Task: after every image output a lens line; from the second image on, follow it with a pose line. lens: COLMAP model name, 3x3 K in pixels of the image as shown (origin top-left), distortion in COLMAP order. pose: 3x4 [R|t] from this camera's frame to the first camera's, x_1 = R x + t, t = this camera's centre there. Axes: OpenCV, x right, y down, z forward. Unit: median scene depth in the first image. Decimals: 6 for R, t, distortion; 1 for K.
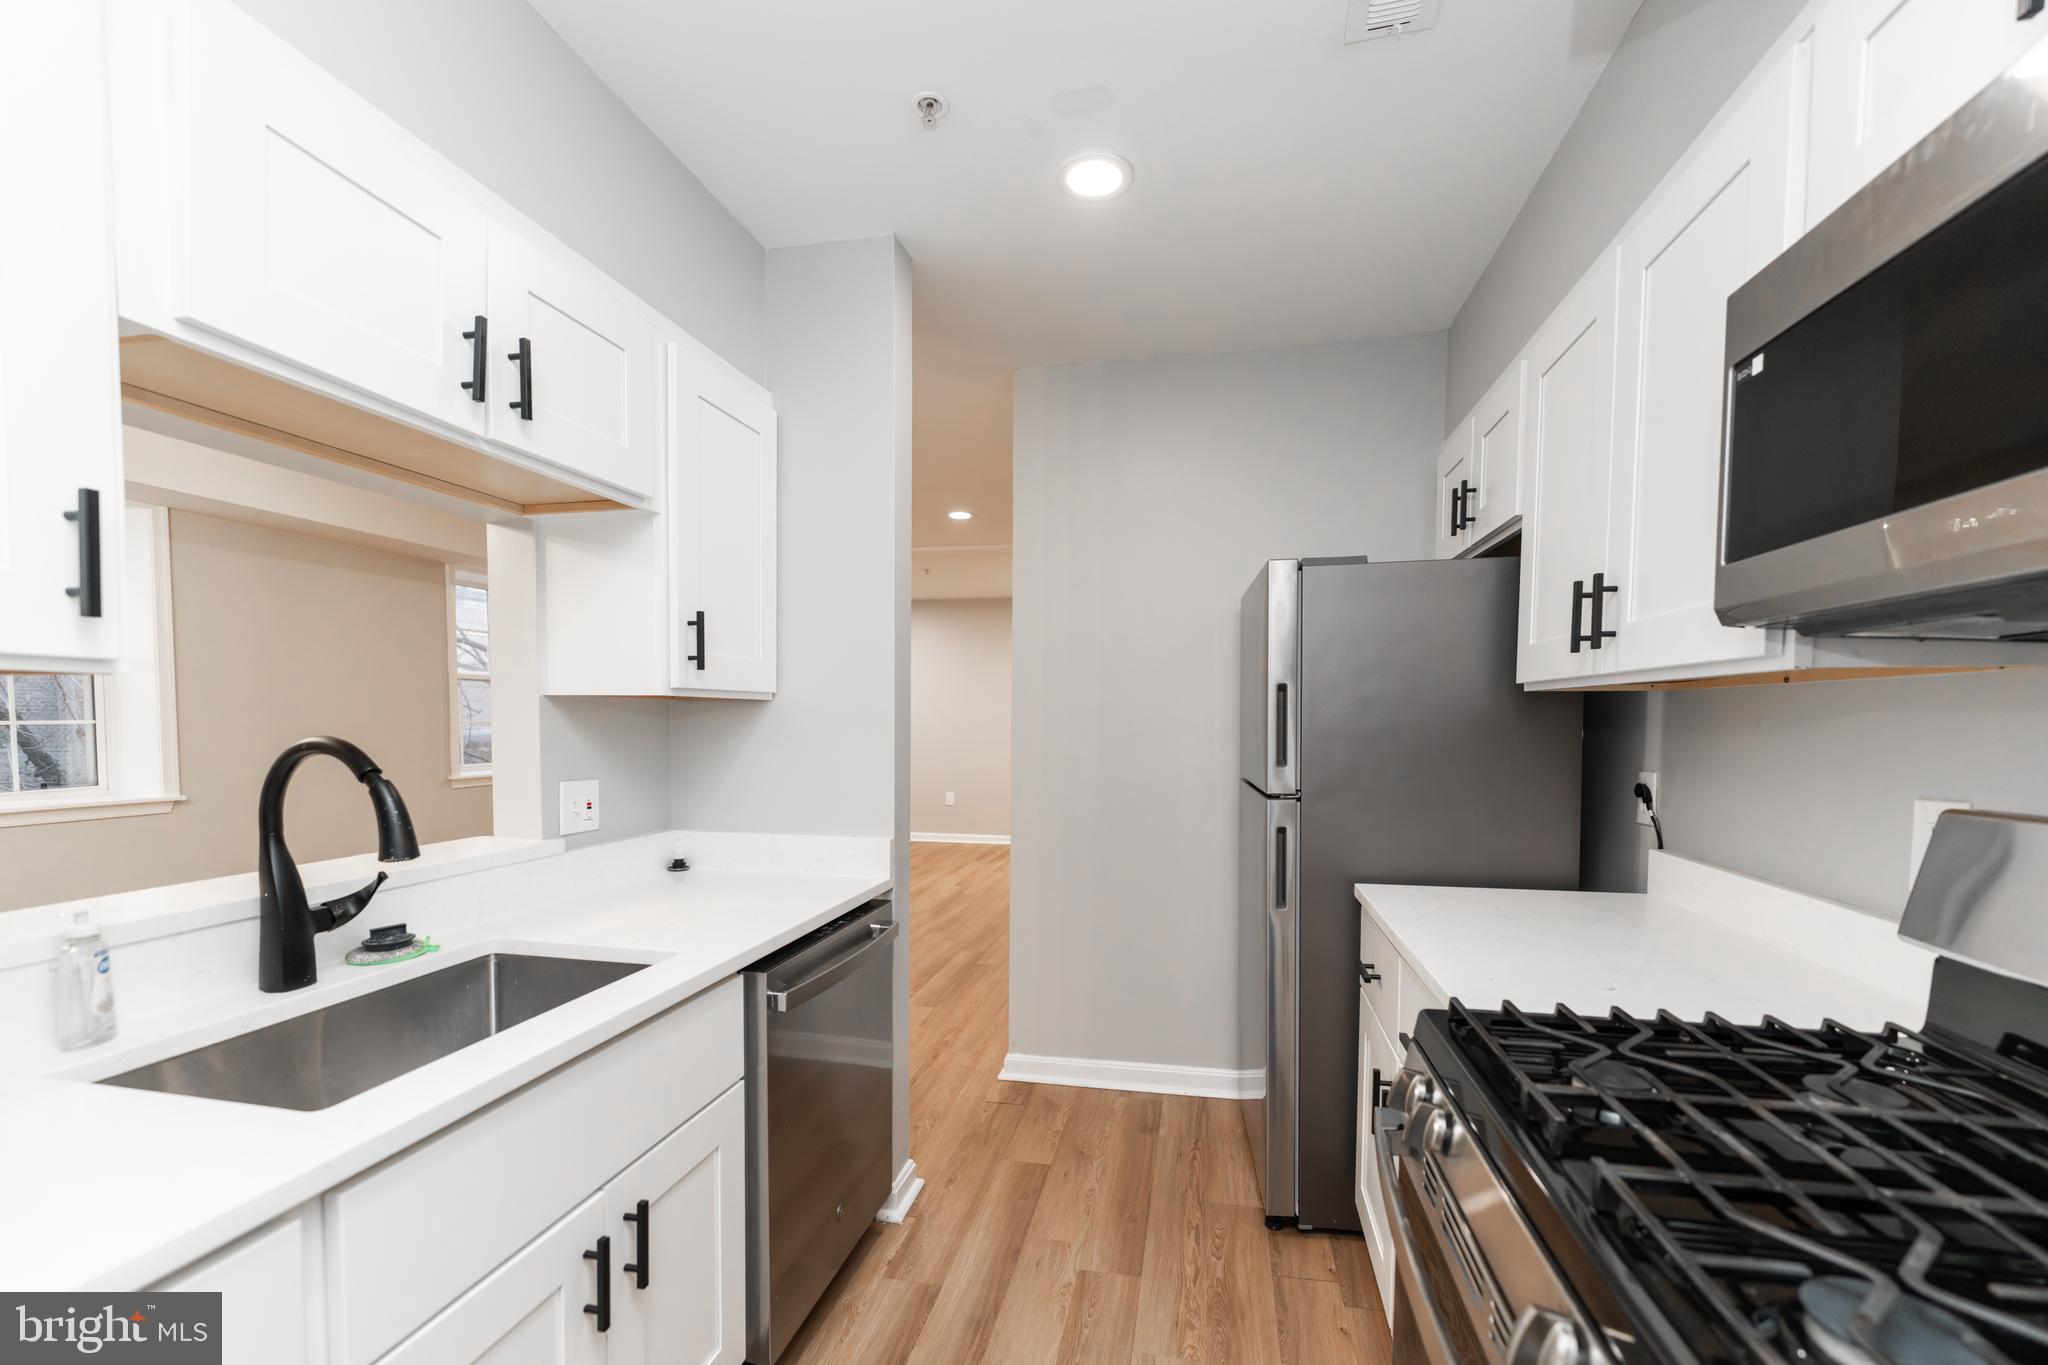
lens RADIAL K [[841.0, 0, 1050.1], [0, 841.0, 755.0], [0, 0, 1]] dist [-0.001024, -0.000434]
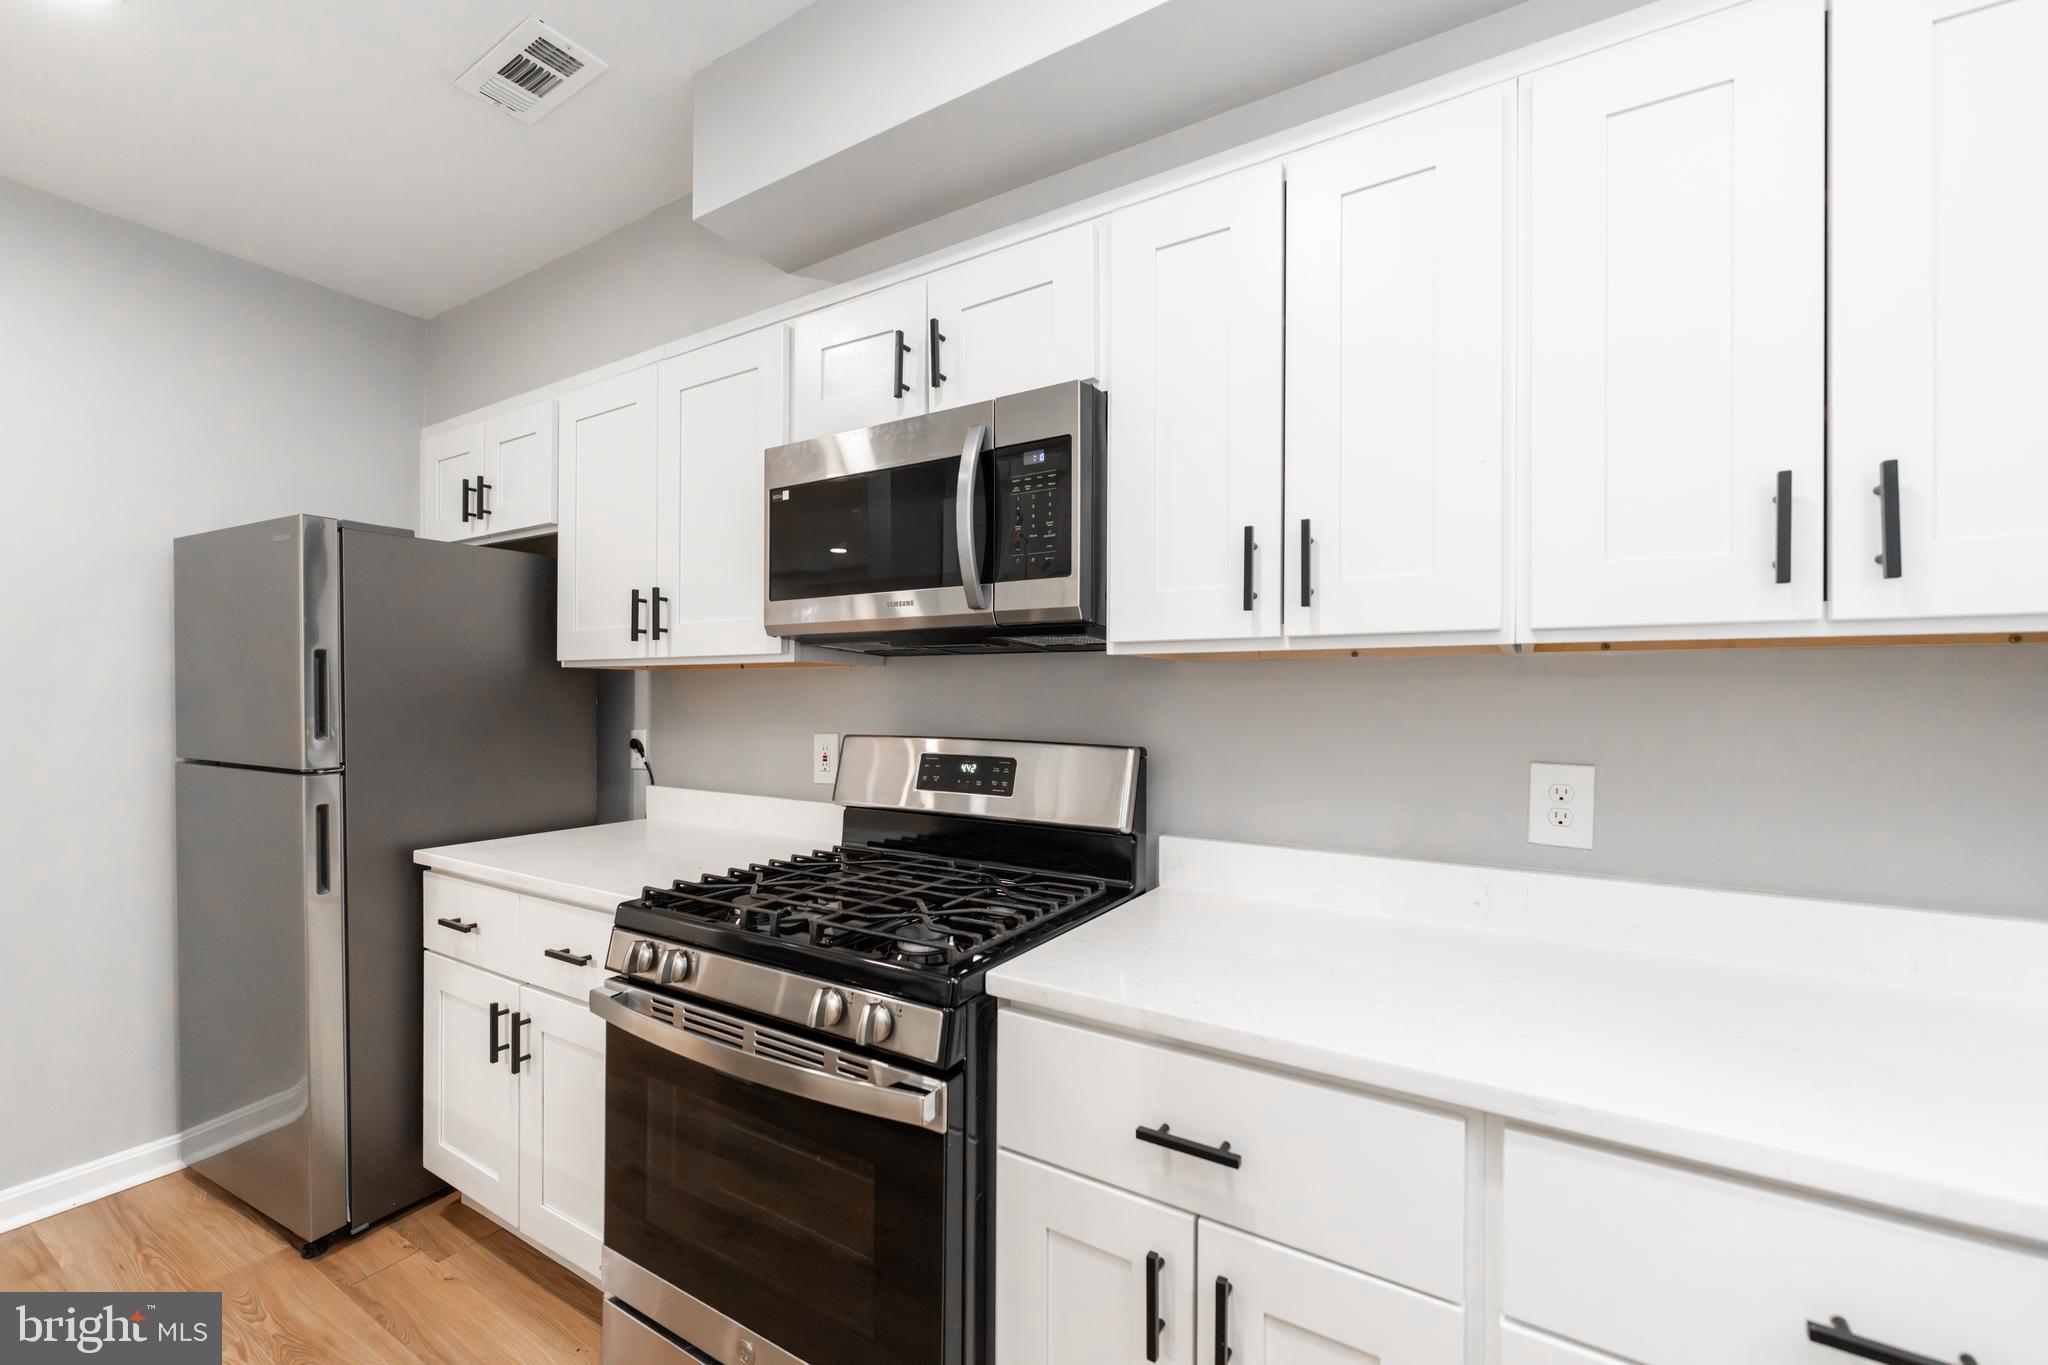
lens RADIAL K [[821.6, 0, 1026.6], [0, 821.6, 680.8], [0, 0, 1]] dist [0.000496, -0.000165]
pose [[0.339051, 0.017710, 0.940601, -0.323153], [0.036646, 0.998815, -0.032015, 0.006824], [-0.940054, 0.045324, 0.338000, -0.038934]]
